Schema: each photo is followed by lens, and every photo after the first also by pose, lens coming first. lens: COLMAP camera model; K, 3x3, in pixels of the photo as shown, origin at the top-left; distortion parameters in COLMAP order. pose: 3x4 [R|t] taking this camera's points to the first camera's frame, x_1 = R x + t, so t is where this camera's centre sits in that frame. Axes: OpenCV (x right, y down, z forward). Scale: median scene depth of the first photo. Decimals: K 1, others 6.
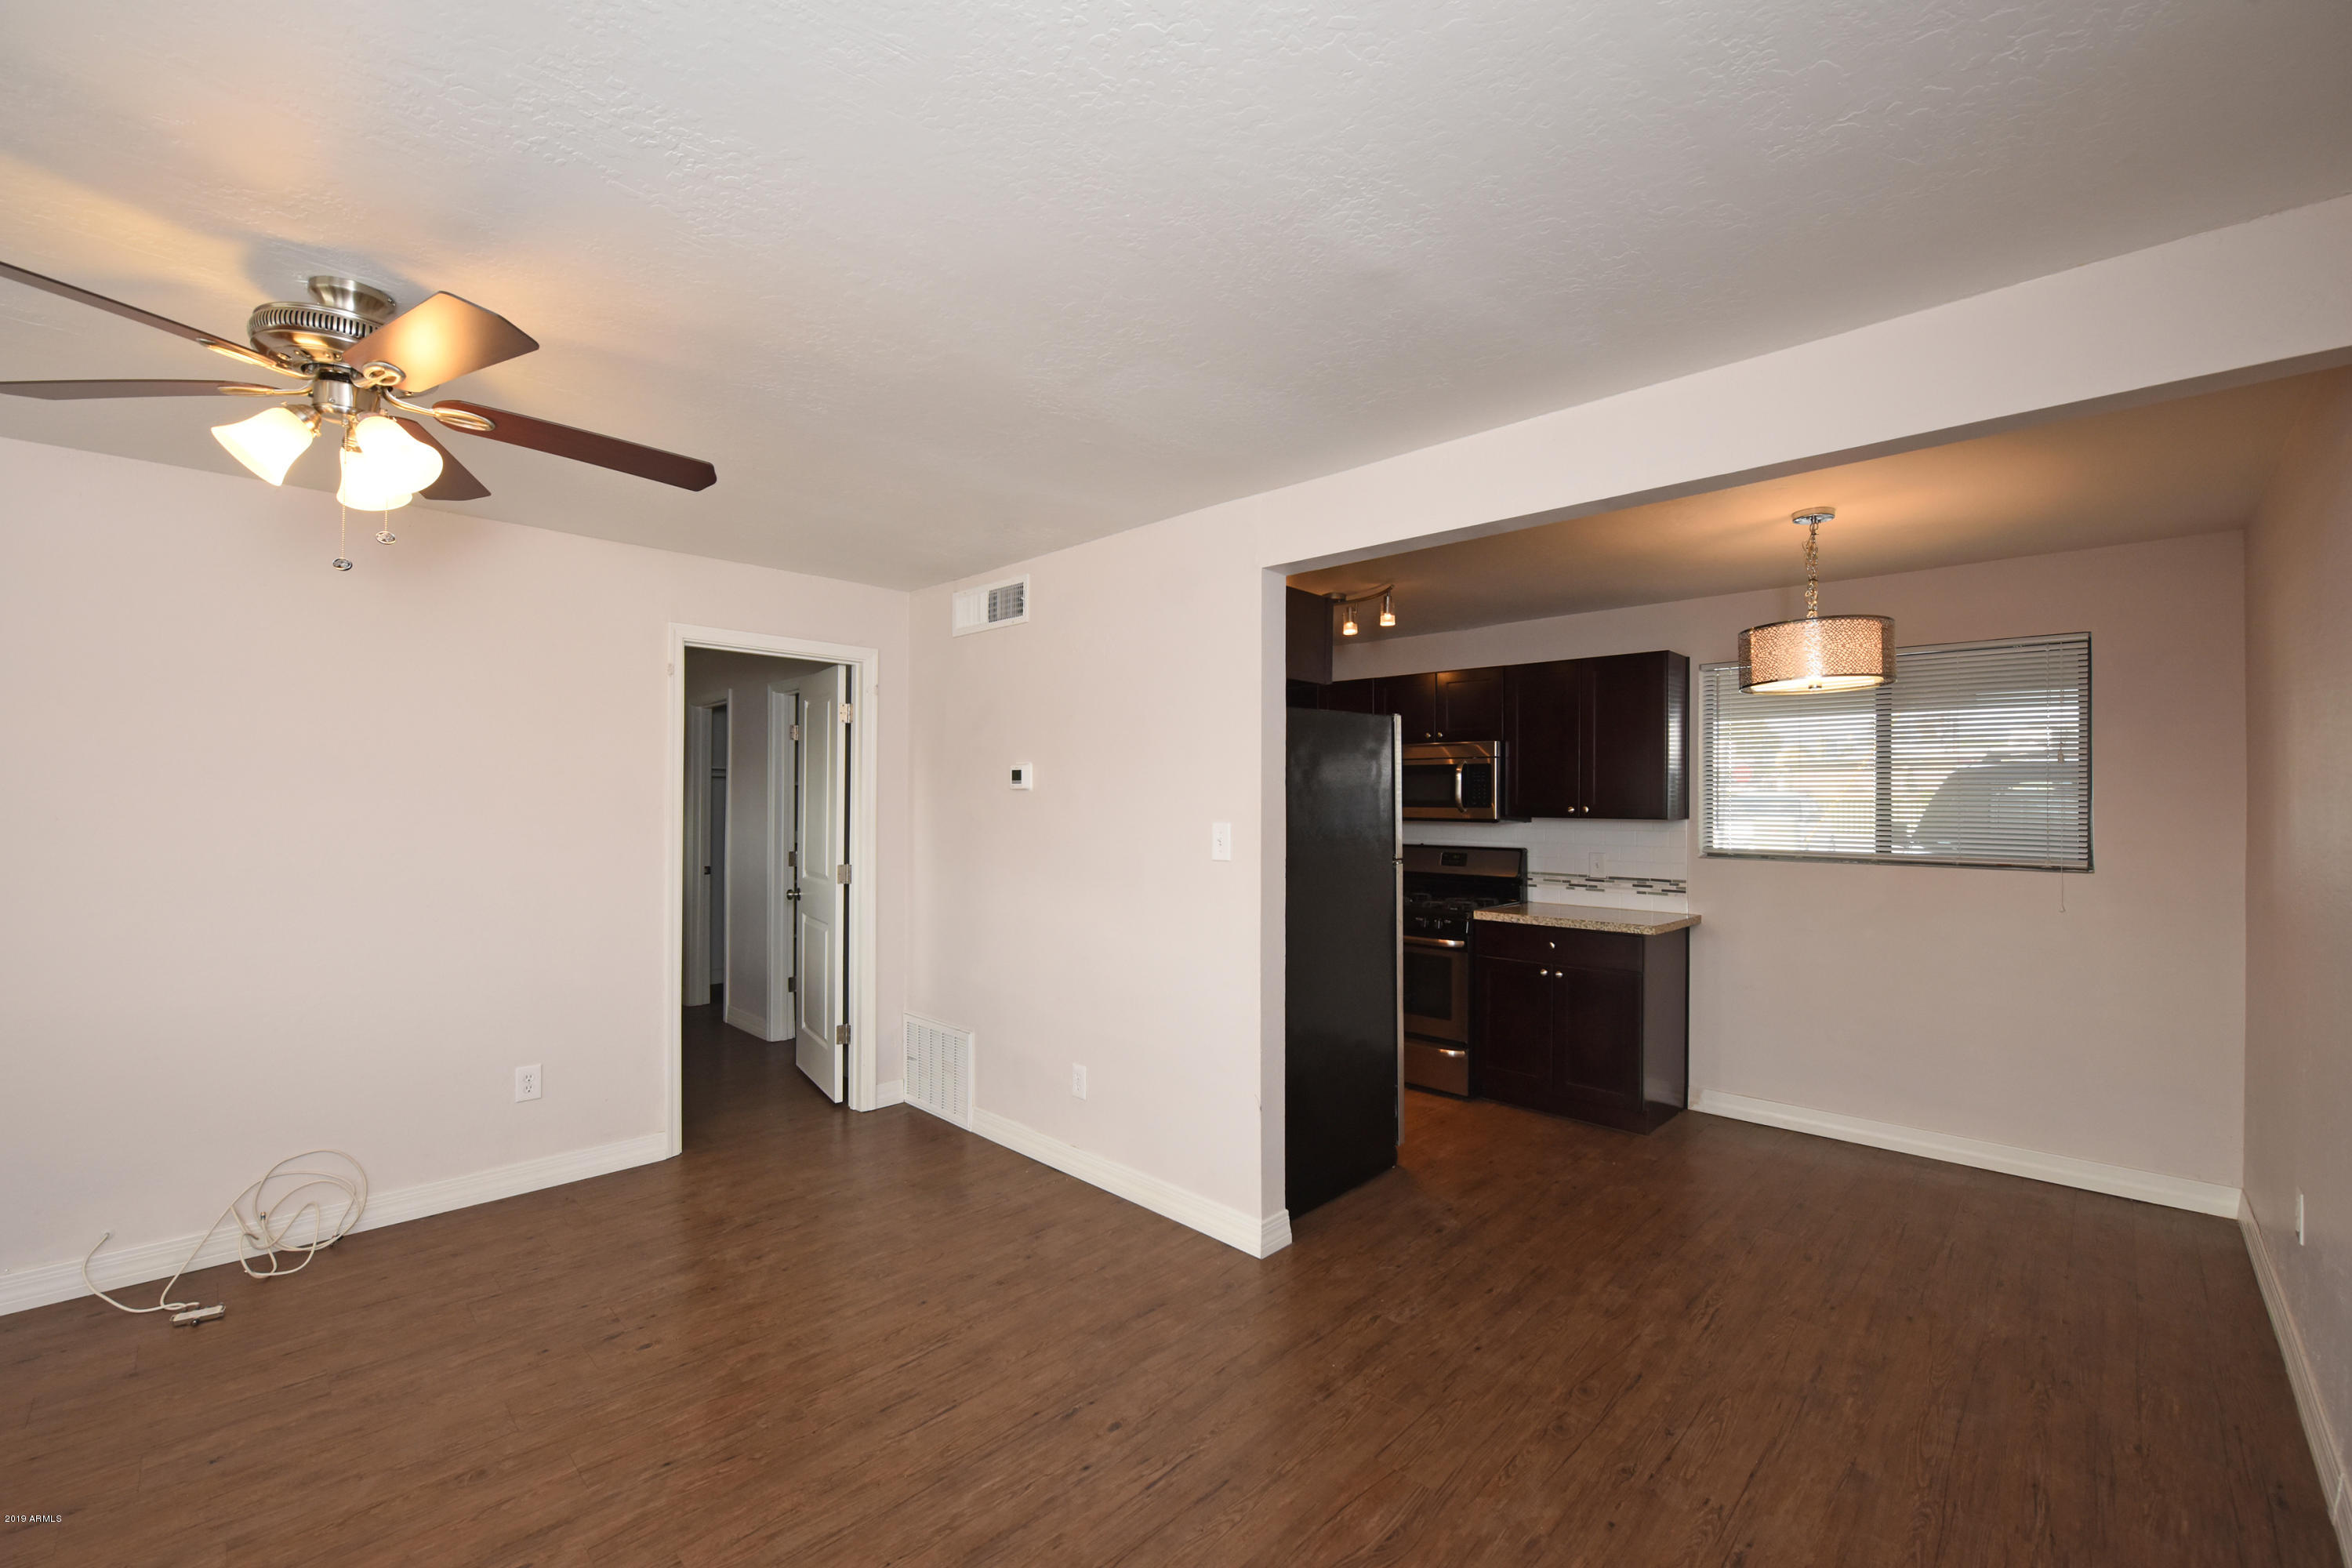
lens RADIAL K [[976.9, 0, 1205.7], [0, 976.9, 788.9], [0, 0, 1]] dist [-0.022760, -0.000554]
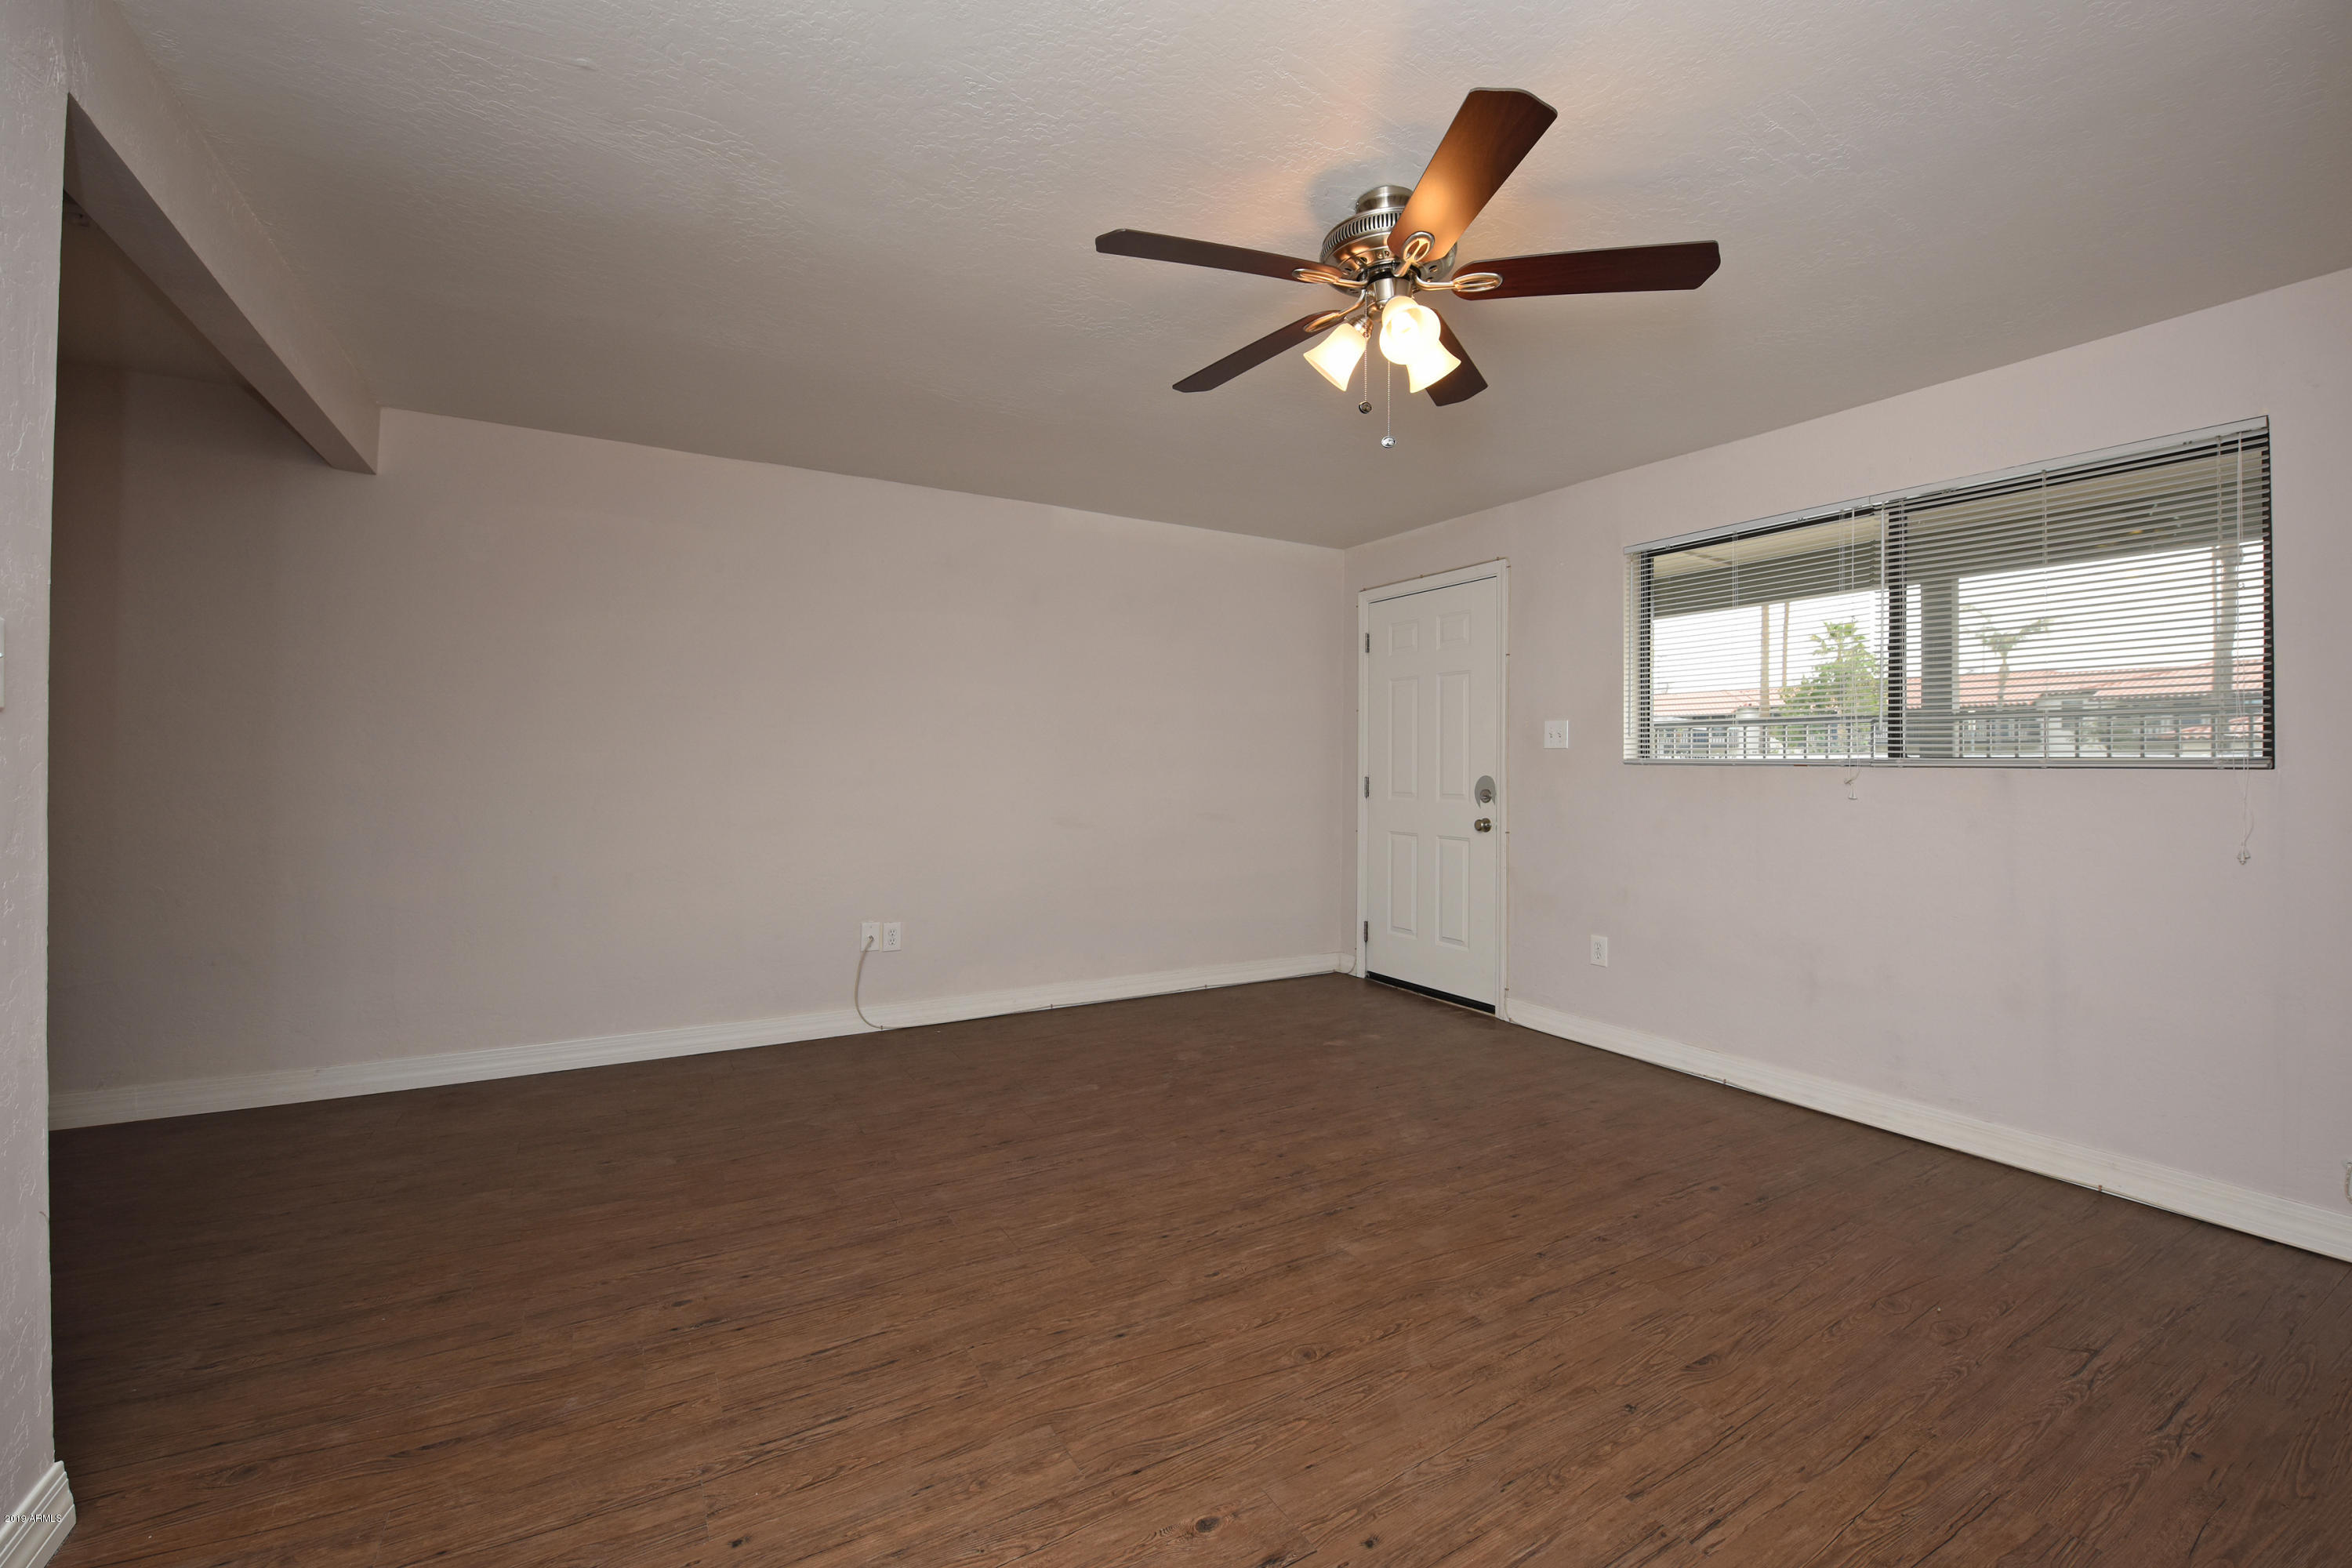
lens RADIAL K [[976.9, 0, 1205.7], [0, 976.9, 788.9], [0, 0, 1]] dist [-0.022760, -0.000554]
pose [[-0.965629, -0.022430, 0.258956, -0.485124], [-0.017765, 0.999635, 0.020339, 0.077694], [-0.259318, 0.015040, -0.965675, 1.046646]]
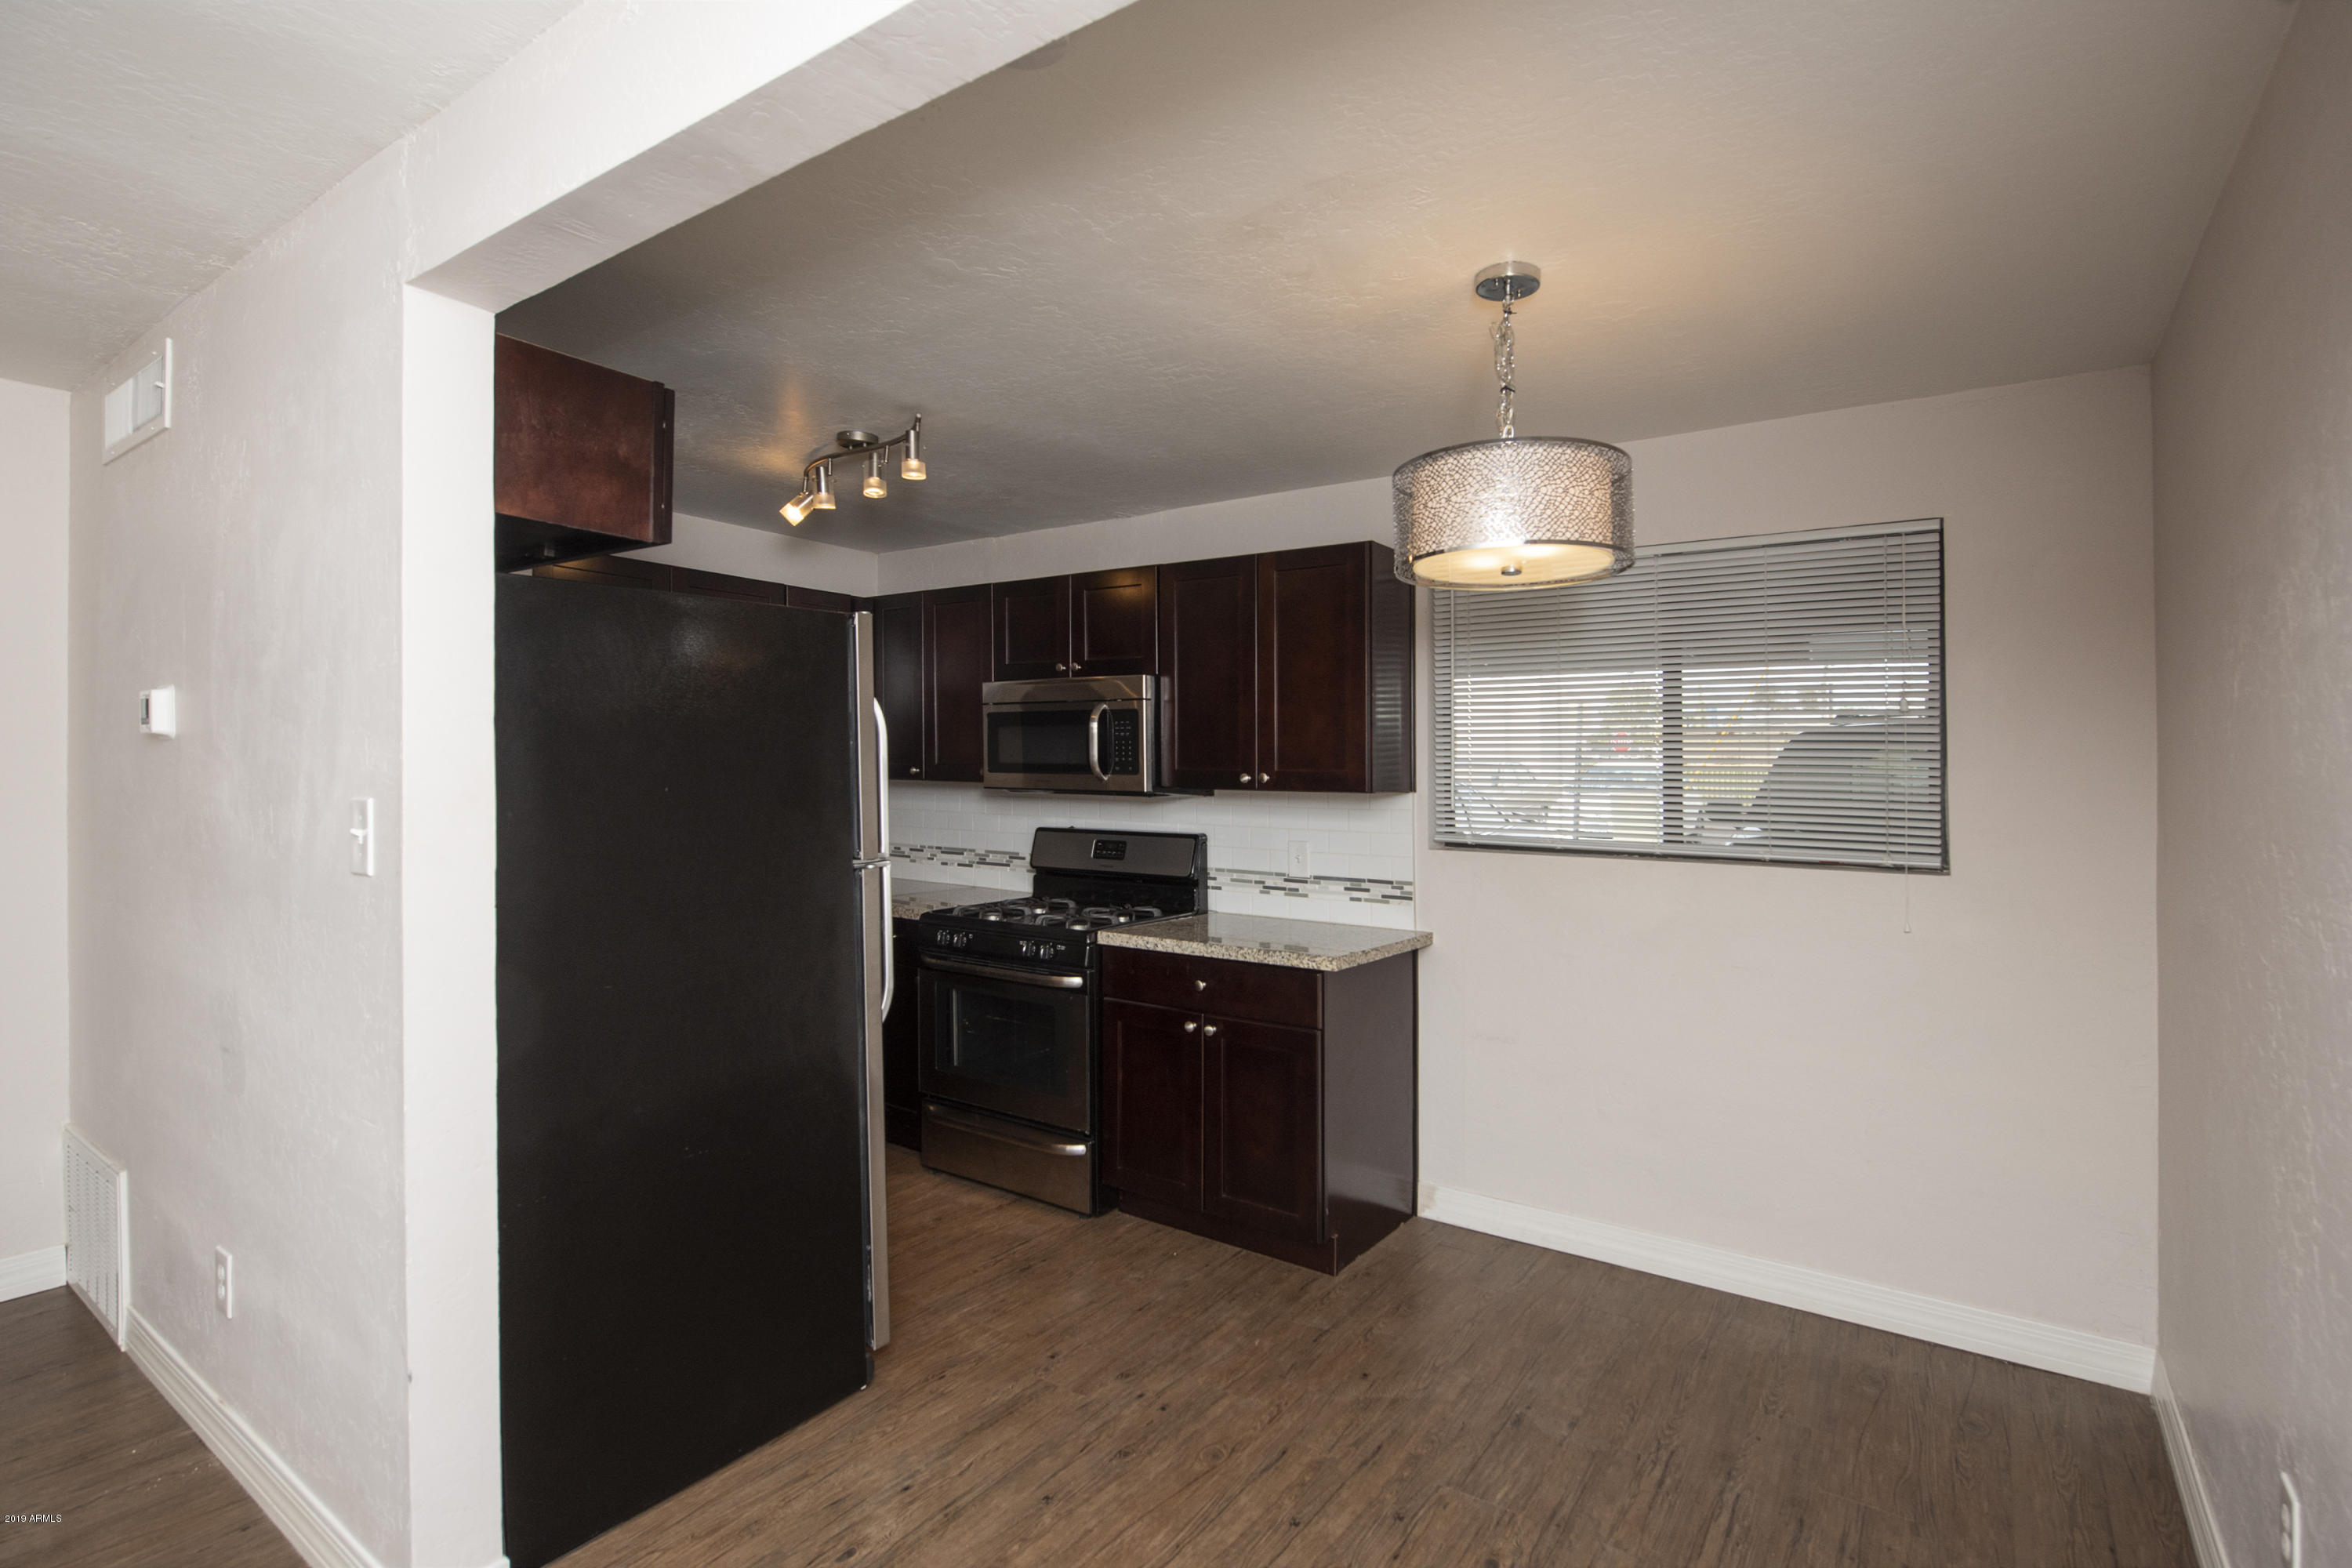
lens RADIAL K [[1132.6, 0, 1180.0], [0, 1132.6, 729.6], [0, 0, 1]] dist [-0.023217, 0.000026]
pose [[0.990274, 0.010167, 0.138759, 0.288626], [-0.006939, 0.999694, -0.023729, 0.008830], [-0.138957, 0.022535, 0.990042, 0.301227]]
